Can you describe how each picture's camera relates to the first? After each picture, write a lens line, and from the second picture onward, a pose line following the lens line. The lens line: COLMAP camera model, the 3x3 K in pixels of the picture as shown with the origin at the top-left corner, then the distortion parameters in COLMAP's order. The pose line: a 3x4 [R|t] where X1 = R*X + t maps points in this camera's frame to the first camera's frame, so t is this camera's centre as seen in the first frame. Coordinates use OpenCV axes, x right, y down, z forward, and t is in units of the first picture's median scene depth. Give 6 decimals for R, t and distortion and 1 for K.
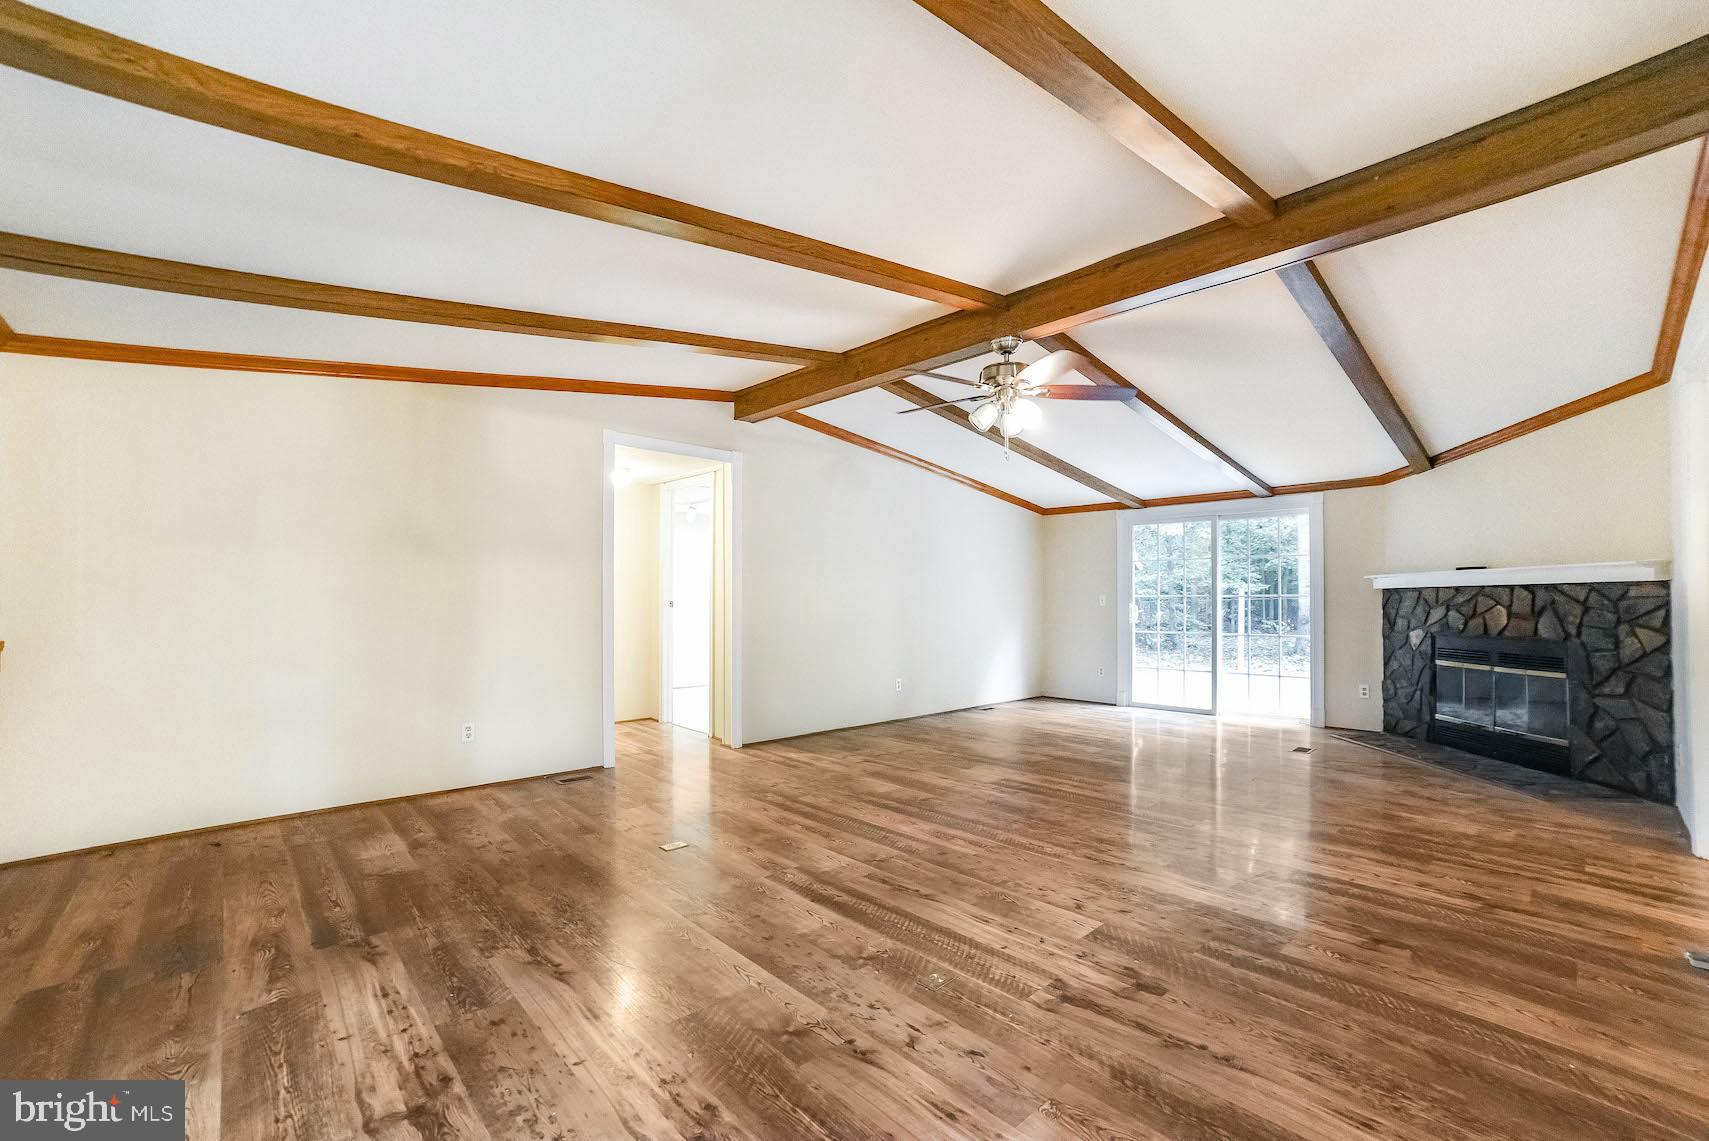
lens RADIAL K [[691.4, 0, 834.6], [0, 691.4, 586.1], [0, 0, 1]] dist [-0.047698, 0.013475]
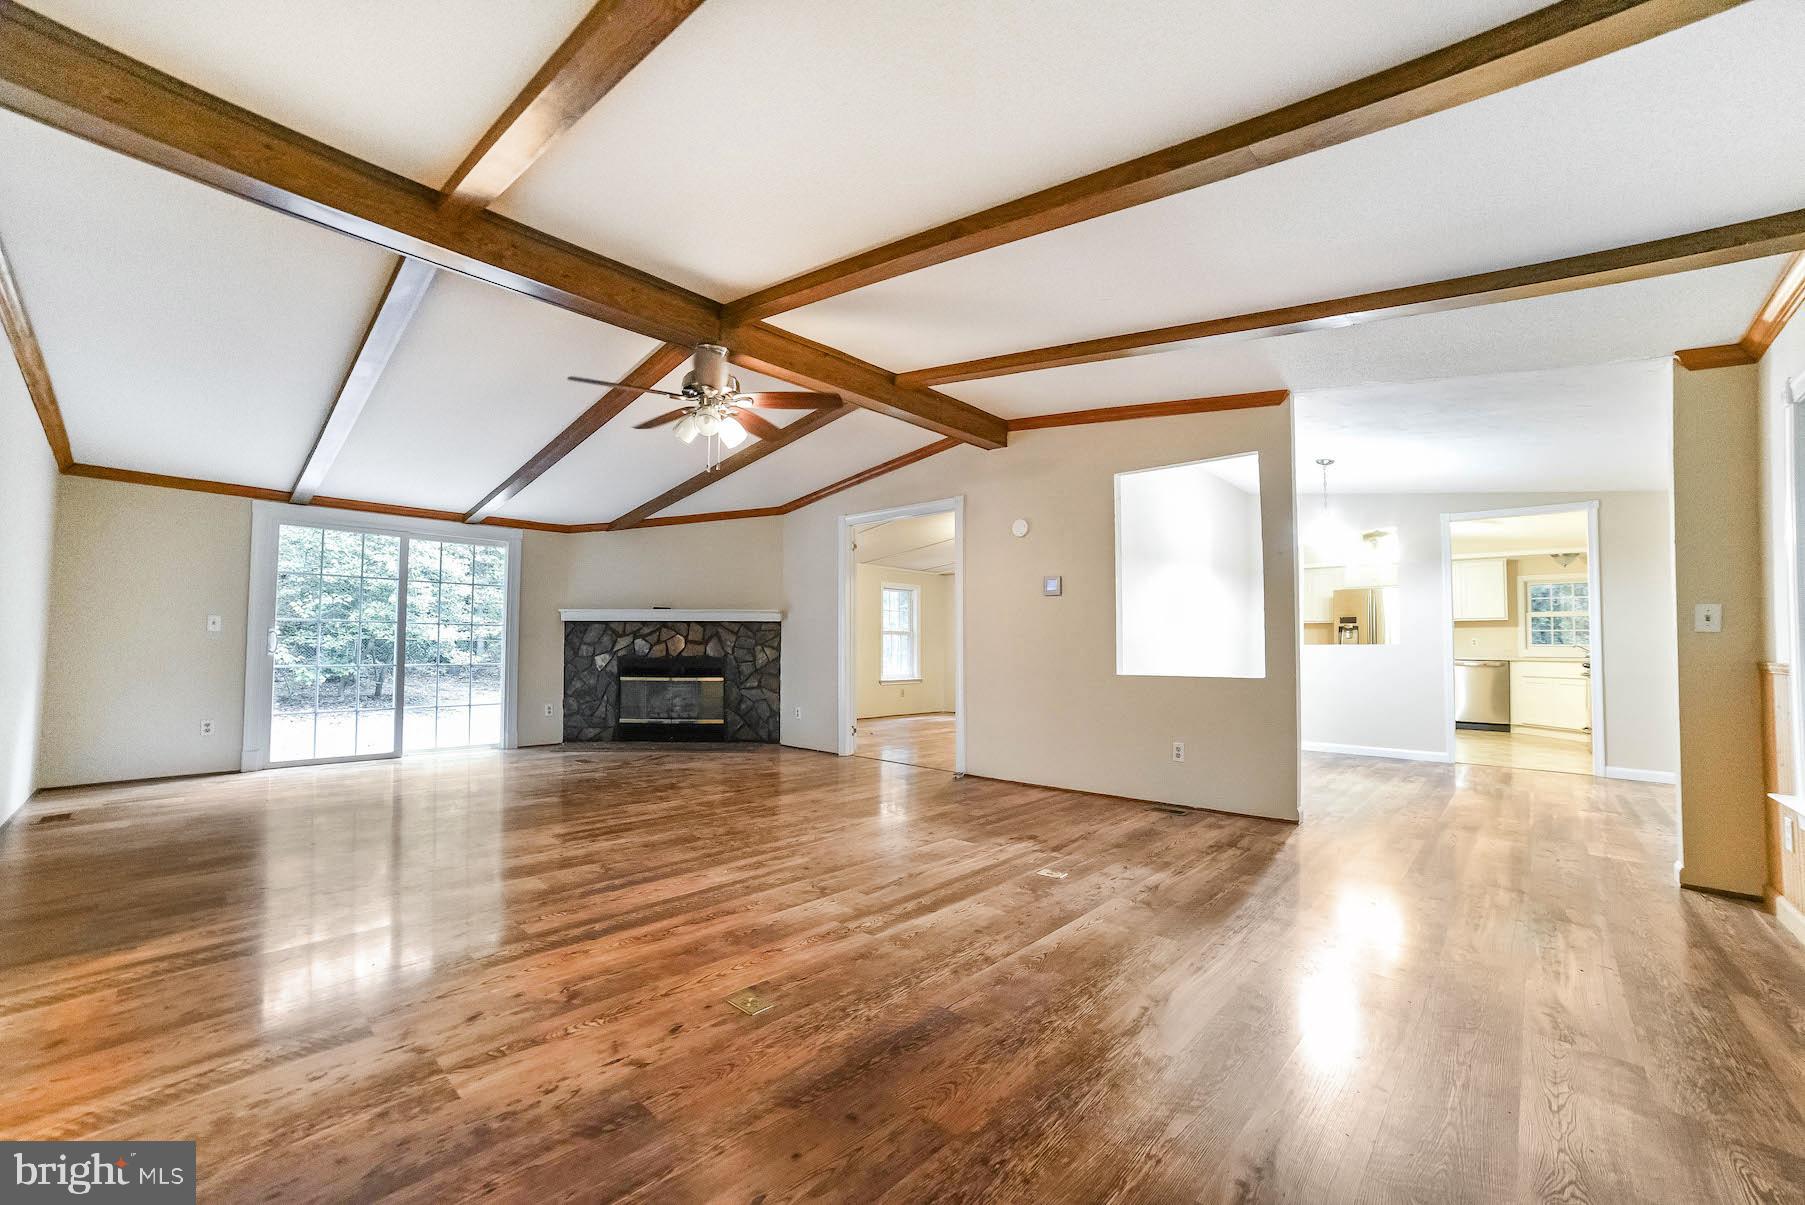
lens RADIAL K [[730.2, 0, 894.9], [0, 730.2, 613.9], [0, 0, 1]] dist [-0.047698, 0.013475]
pose [[-0.072849, 0.047401, 0.996216, -0.784104], [-0.028023, 0.998378, -0.049553, 0.060895], [-0.996949, -0.031527, -0.071402, 0.822182]]
